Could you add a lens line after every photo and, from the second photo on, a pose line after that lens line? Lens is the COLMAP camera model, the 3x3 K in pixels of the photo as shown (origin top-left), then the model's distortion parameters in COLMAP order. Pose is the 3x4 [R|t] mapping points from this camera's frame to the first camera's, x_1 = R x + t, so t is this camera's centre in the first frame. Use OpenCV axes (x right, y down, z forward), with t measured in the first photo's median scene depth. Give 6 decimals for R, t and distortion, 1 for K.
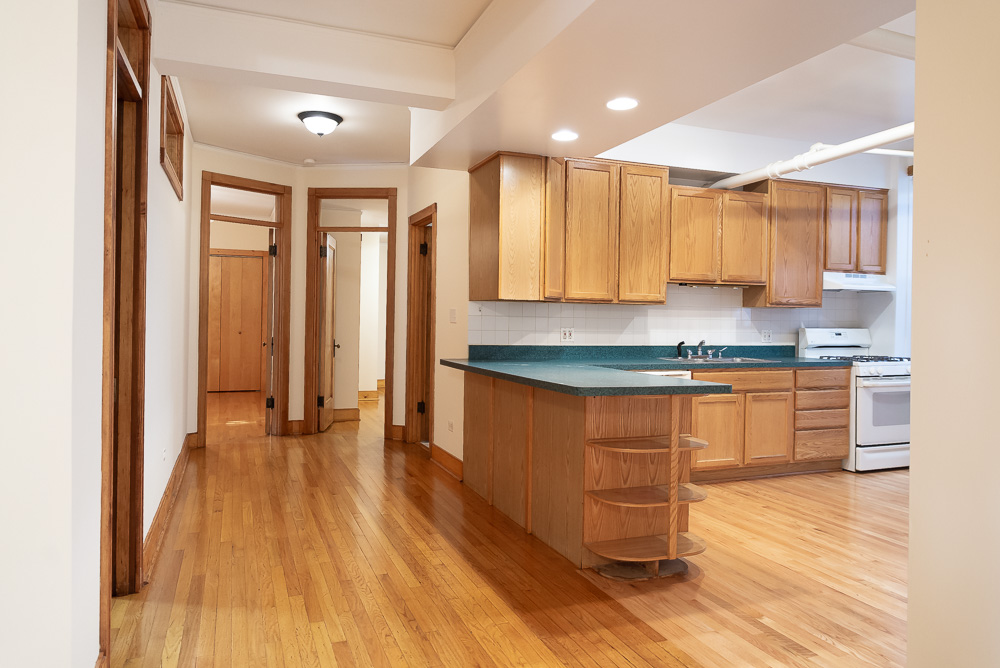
lens RADIAL K [[676.7, 0, 495.1], [0, 676.7, 320.7], [0, 0, 1]] dist [-0.010607, 0.006415]
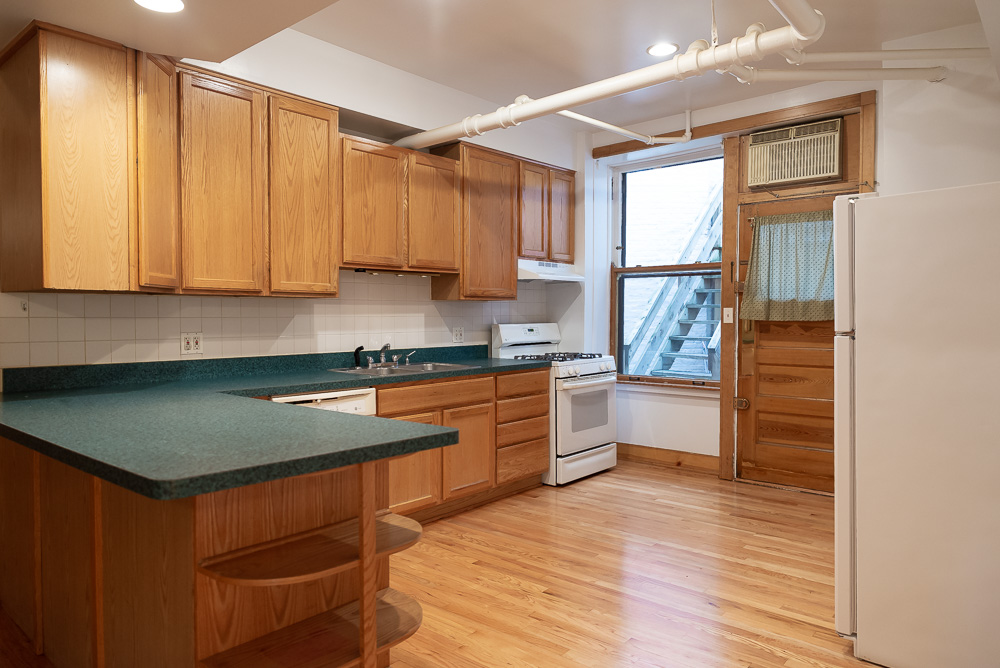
lens RADIAL K [[676.7, 0, 502.8], [0, 676.7, 327.7], [0, 0, 1]] dist [-0.010607, 0.006415]
pose [[0.880177, -0.026056, 0.473930, 0.062441], [0.017586, 0.999597, 0.022296, -0.004431], [-0.474320, -0.011290, 0.880280, 0.275995]]
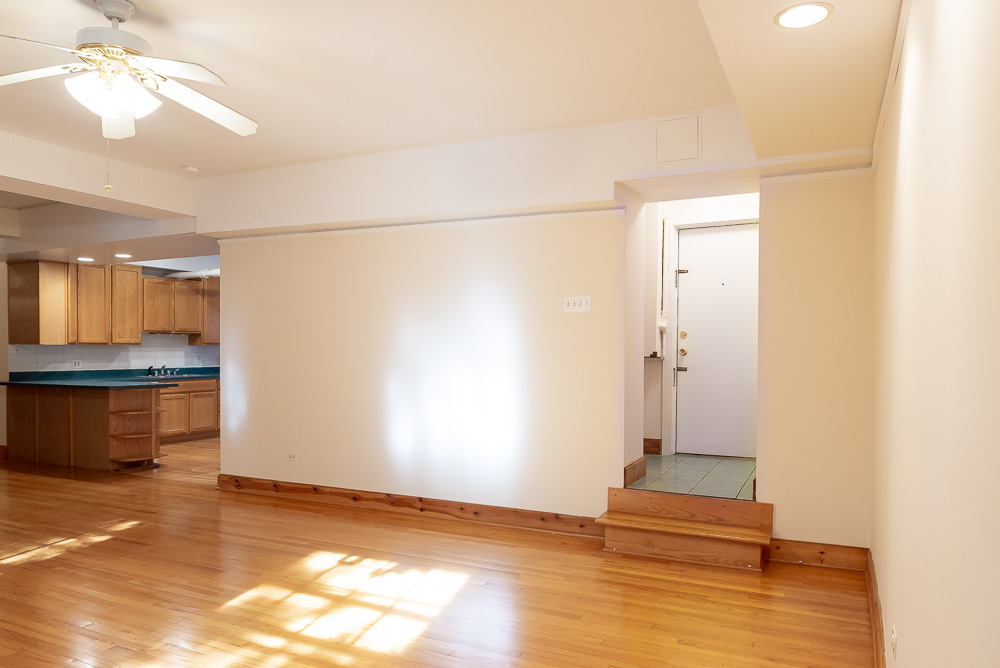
lens RADIAL K [[676.7, 0, 494.7], [0, 676.7, 361.4], [0, 0, 1]] dist [-0.010607, 0.006415]
pose [[0.727080, -0.023463, 0.686151, -0.282576], [0.006008, 0.999595, 0.027814, -0.025237], [-0.686526, -0.016101, 0.726927, -0.897479]]
